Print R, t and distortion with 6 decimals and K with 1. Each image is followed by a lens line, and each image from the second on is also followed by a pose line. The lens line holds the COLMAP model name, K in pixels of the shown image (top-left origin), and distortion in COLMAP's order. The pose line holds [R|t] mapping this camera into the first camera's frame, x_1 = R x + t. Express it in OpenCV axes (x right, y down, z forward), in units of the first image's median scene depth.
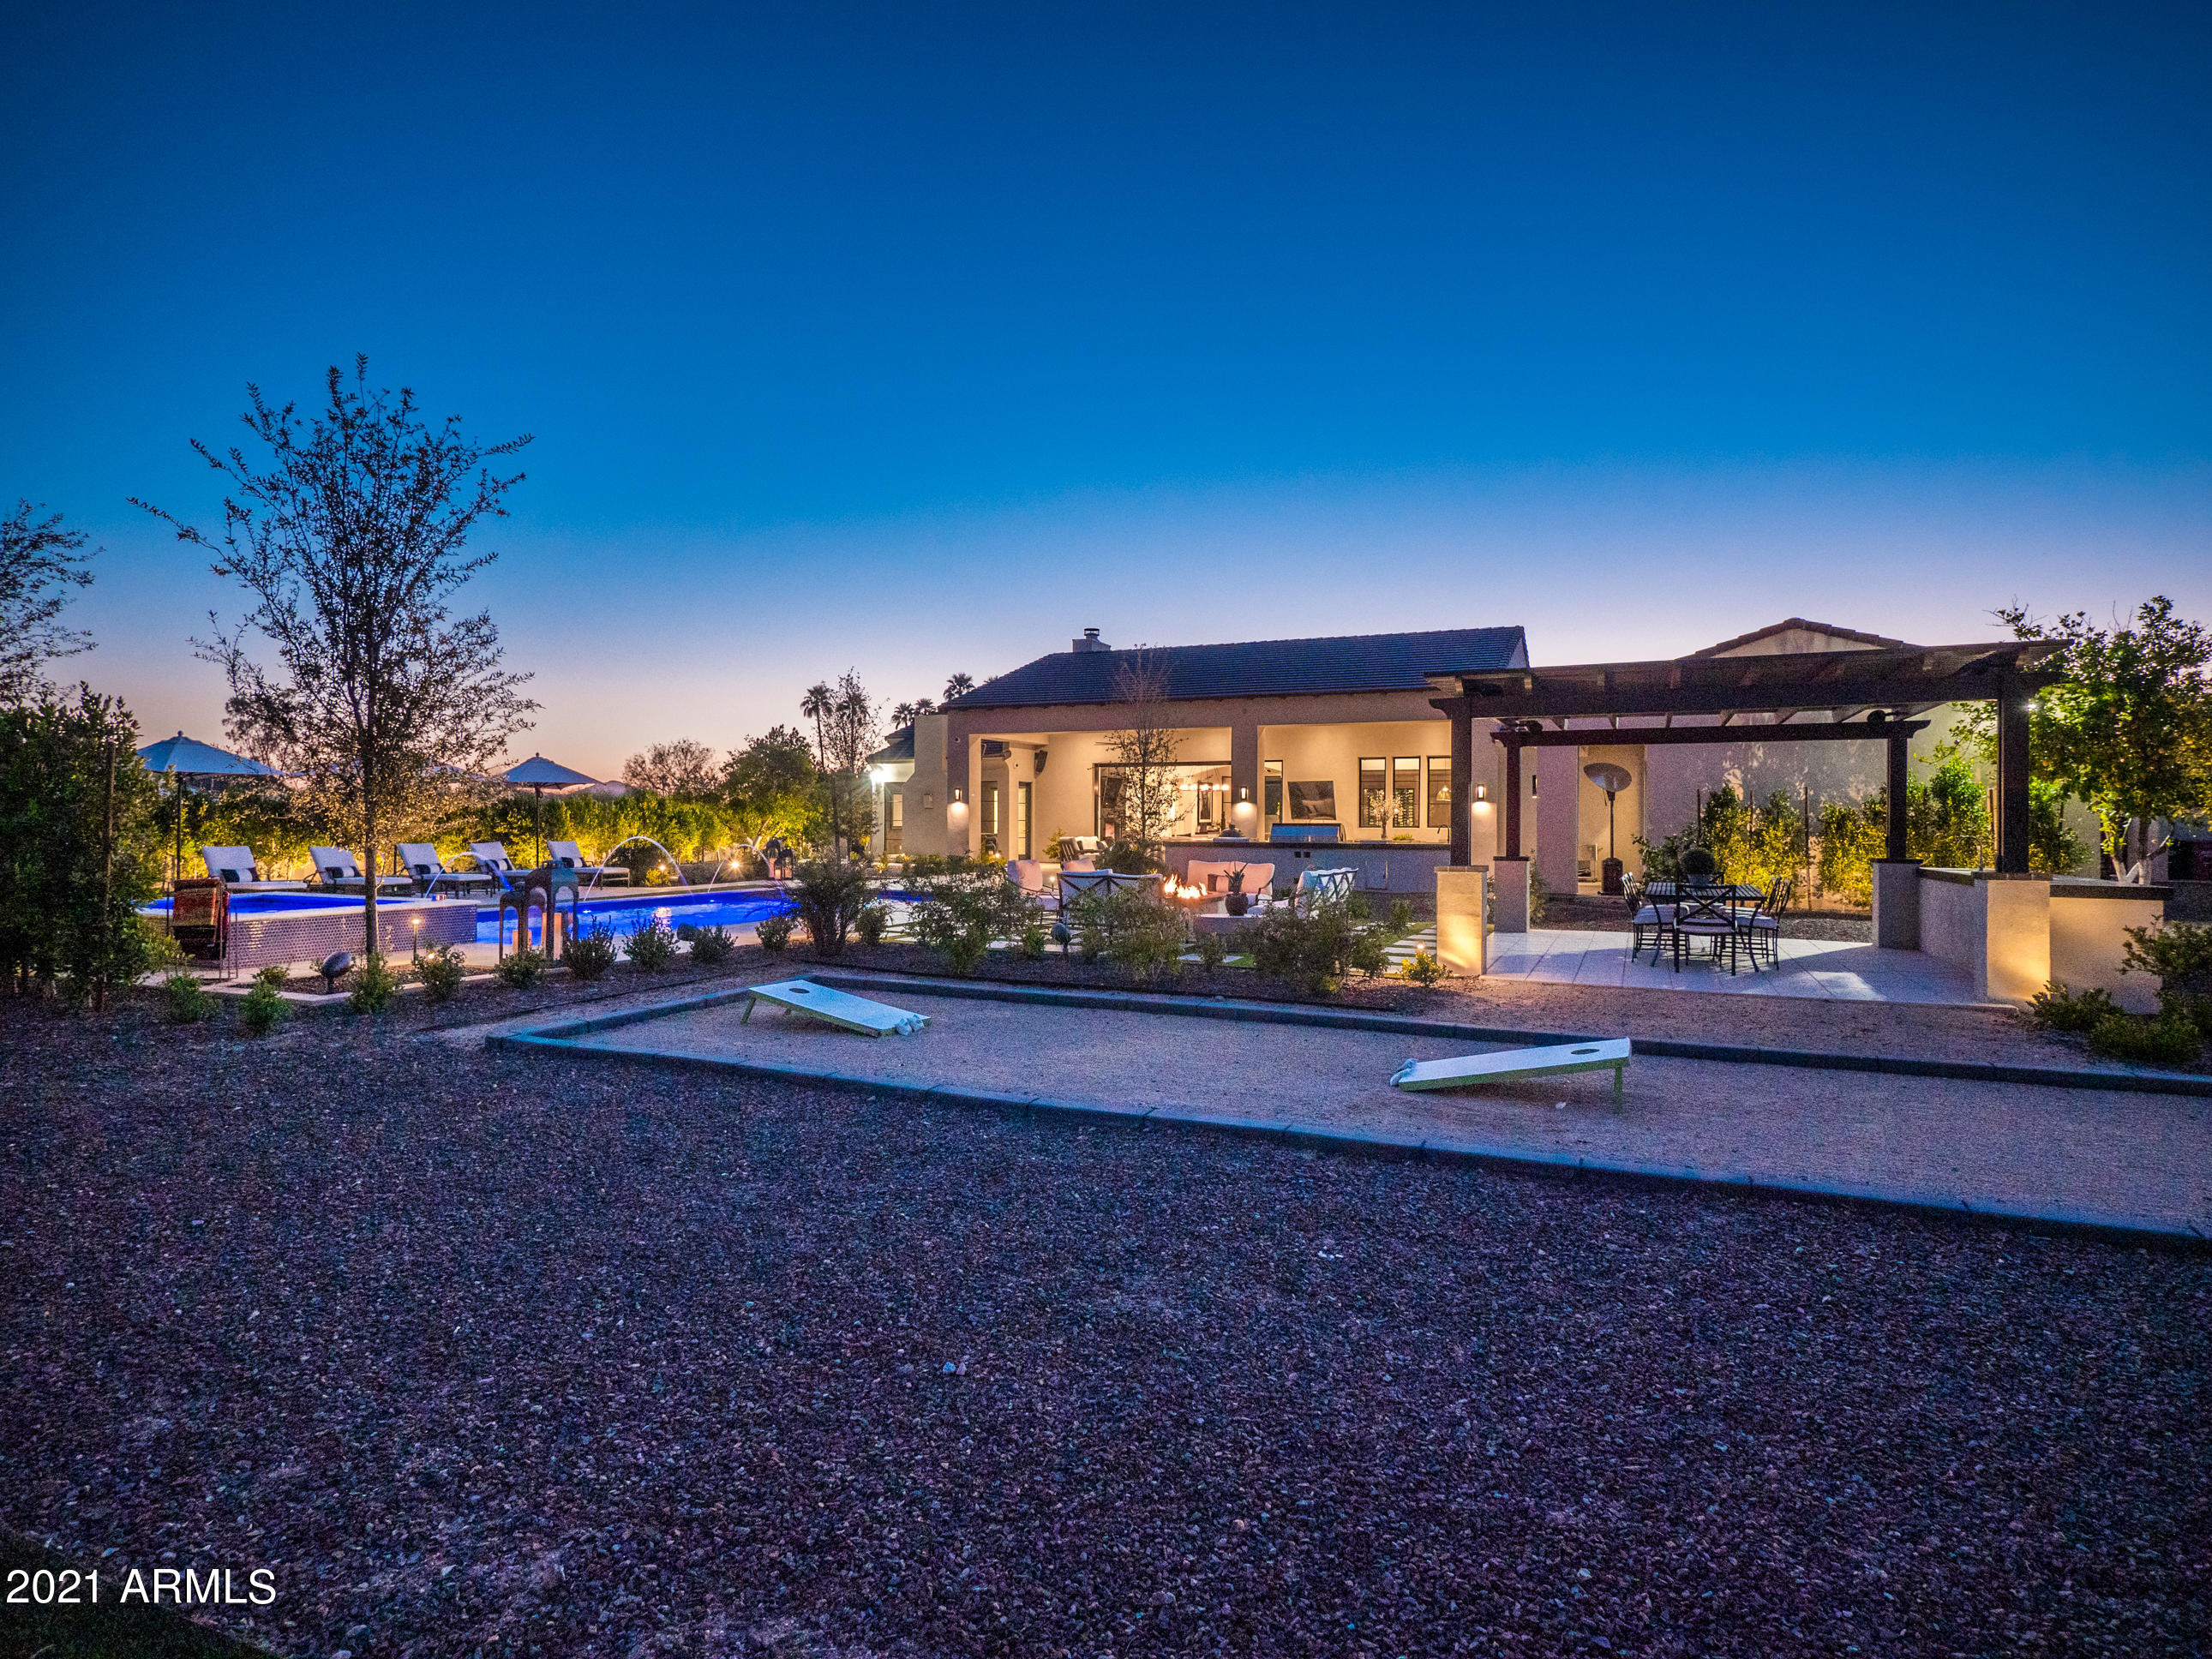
lens RADIAL K [[1204.5, 0, 1106.0], [0, 1204.5, 829.5], [0, 0, 1]] dist [0.002215, 0.000107]
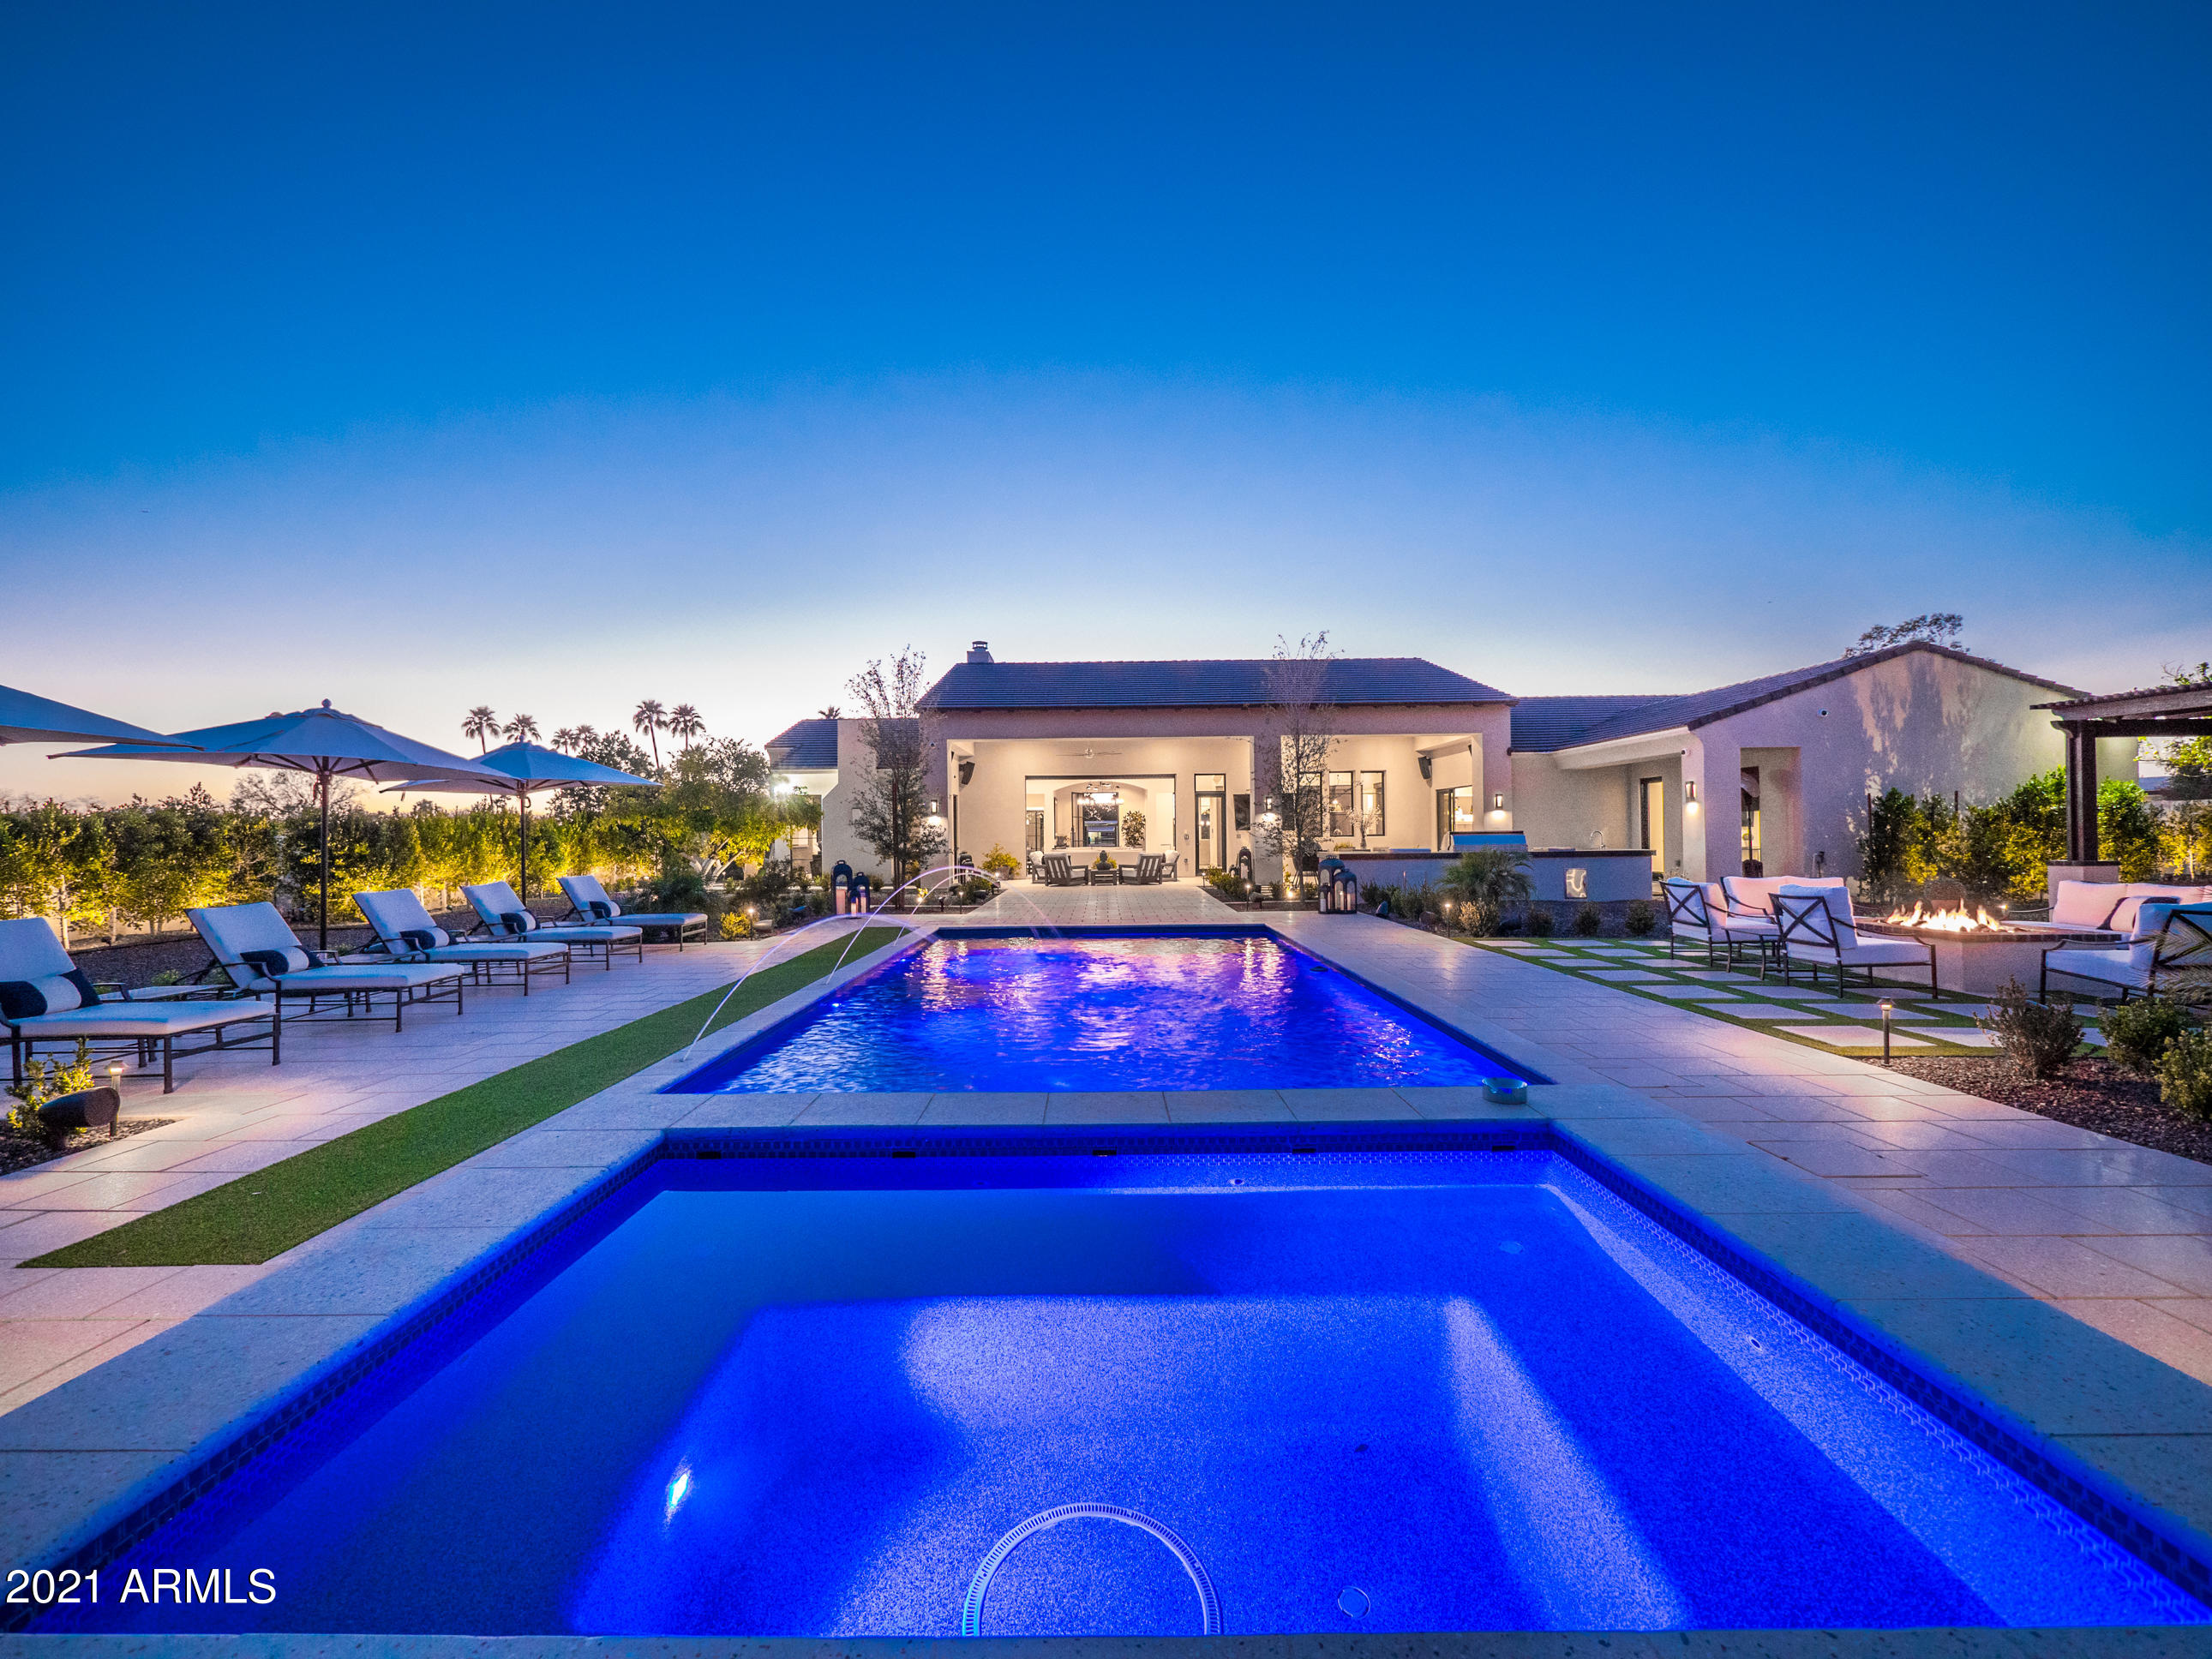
lens RADIAL K [[937.6, 0, 1099.4], [0, 937.6, 823.9], [0, 0, 1]] dist [-0.000913, -0.000206]
pose [[0.910603, -0.008594, 0.413193, -0.291917], [0.018090, 0.999654, -0.019075, -0.001803], [-0.412886, 0.024844, 0.910444, 0.323548]]
